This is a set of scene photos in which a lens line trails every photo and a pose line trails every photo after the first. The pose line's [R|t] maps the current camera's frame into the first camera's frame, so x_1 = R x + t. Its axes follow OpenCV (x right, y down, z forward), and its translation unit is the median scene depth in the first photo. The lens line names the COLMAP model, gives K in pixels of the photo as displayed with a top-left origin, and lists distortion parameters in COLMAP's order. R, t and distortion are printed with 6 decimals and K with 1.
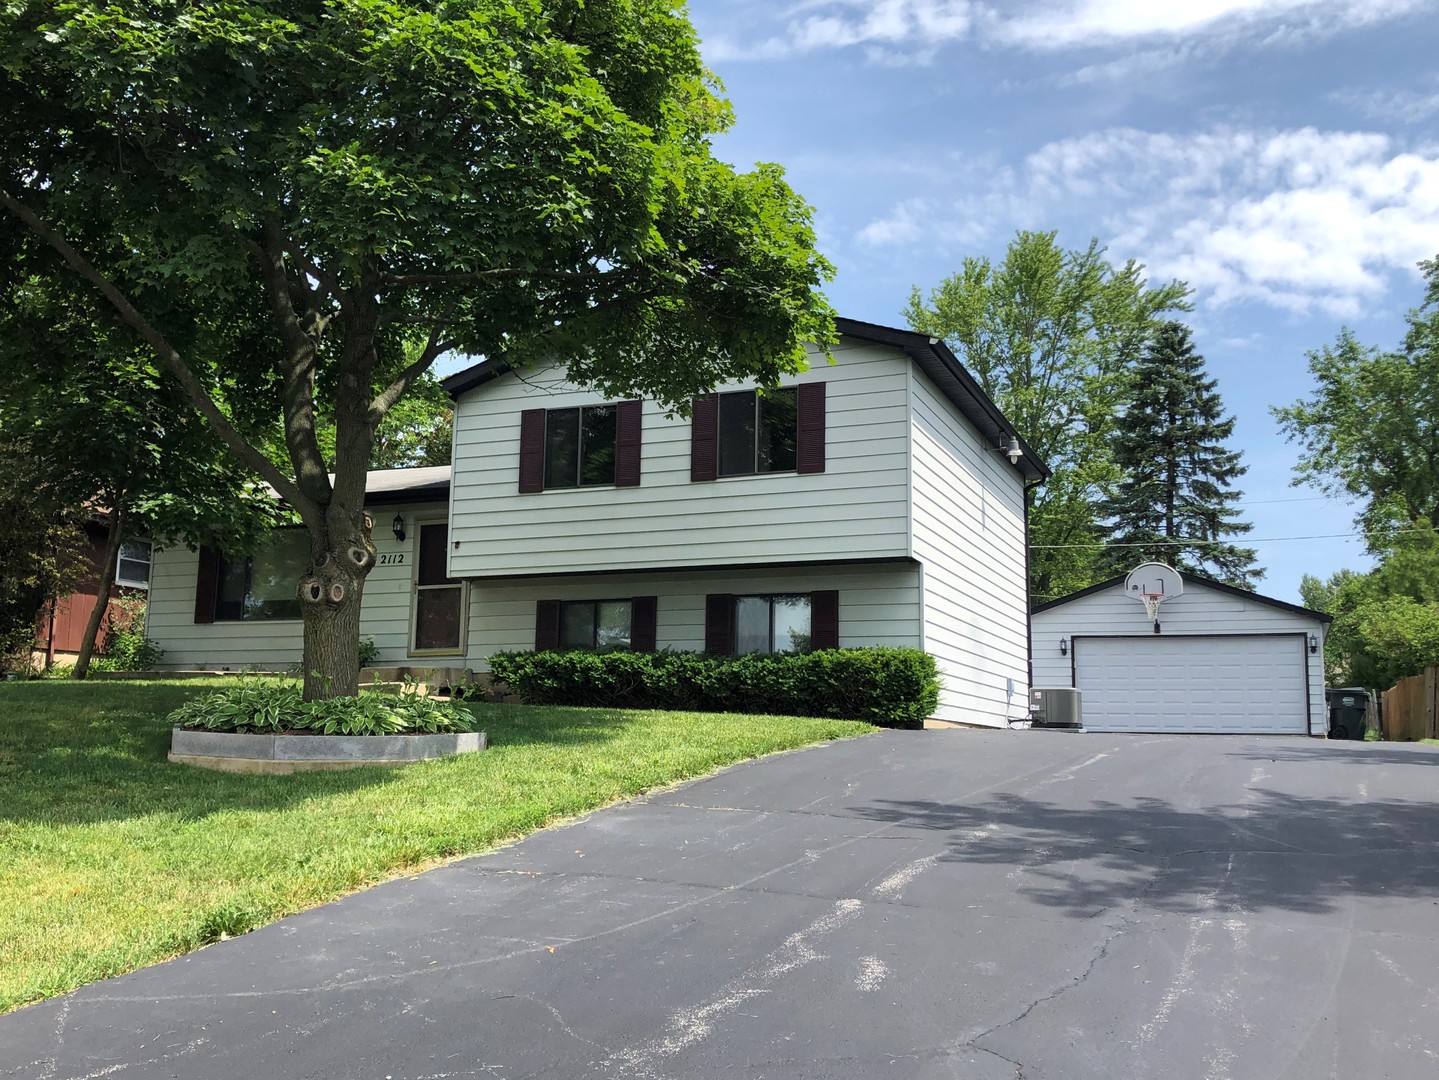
lens RADIAL K [[1333.9, 0, 719.2], [0, 1333.9, 539.9], [0, 0, 1]] dist [-0.006745, 0.000000]
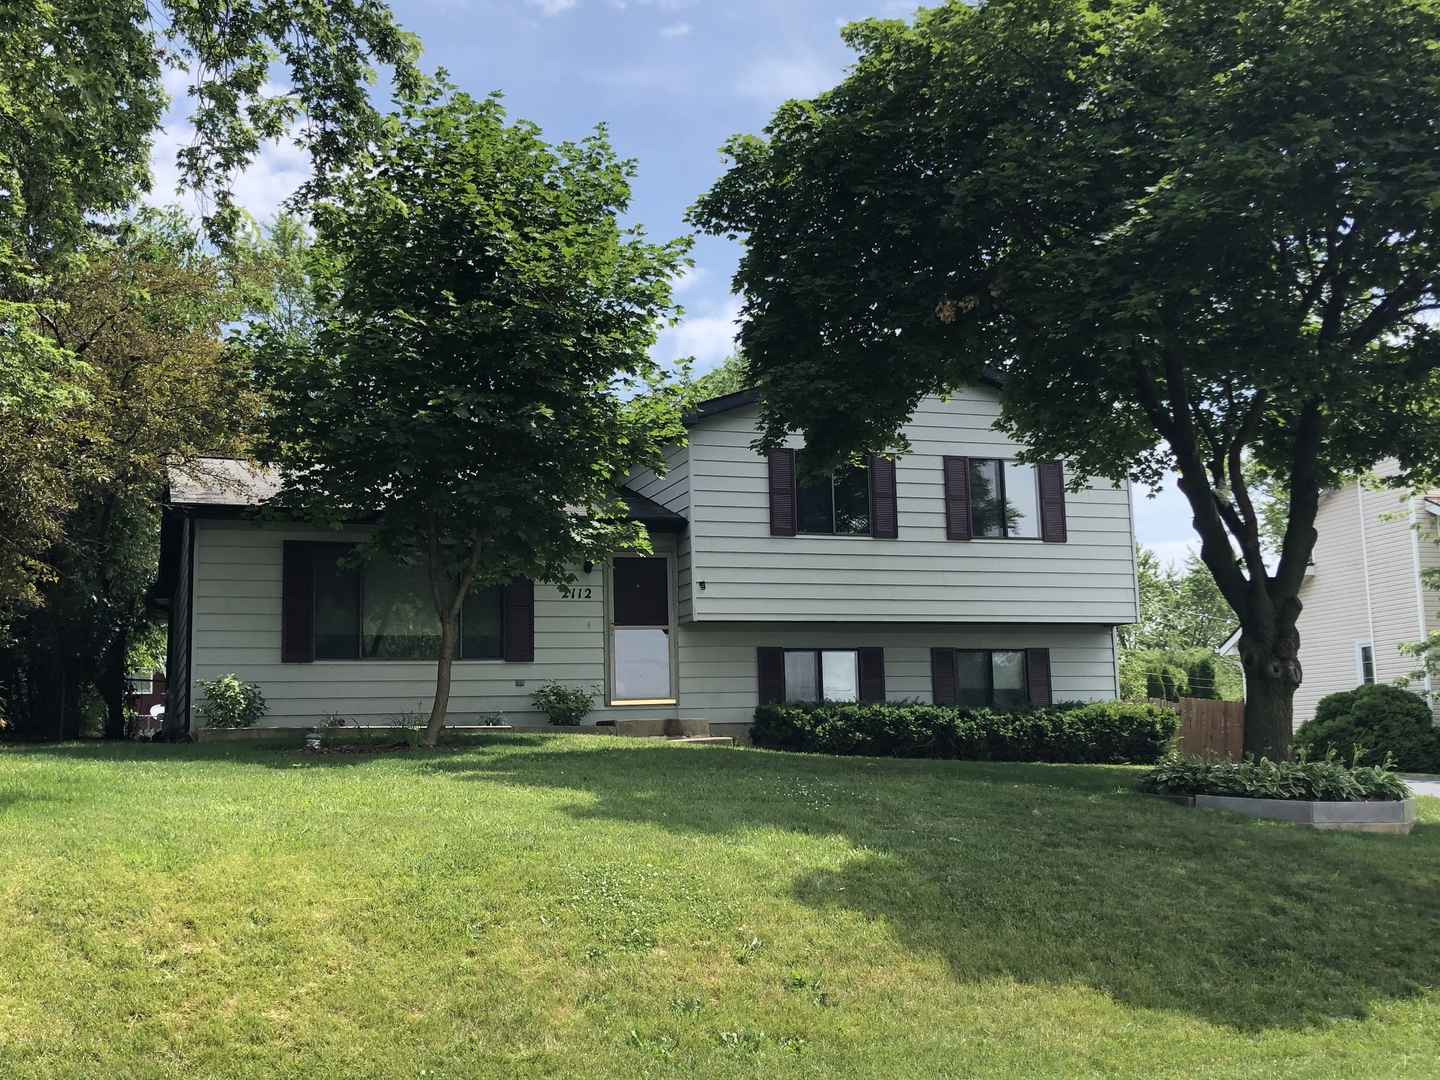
lens RADIAL K [[1602.9, 0, 720.5], [0, 1602.9, 541.0], [0, 0, 1]] dist [0.009417, 0.000000]
pose [[0.763688, 0.072482, 0.641504, -0.928497], [-0.058828, 0.997356, -0.042655, 0.020625], [-0.642900, -0.005163, 0.765933, 0.148592]]
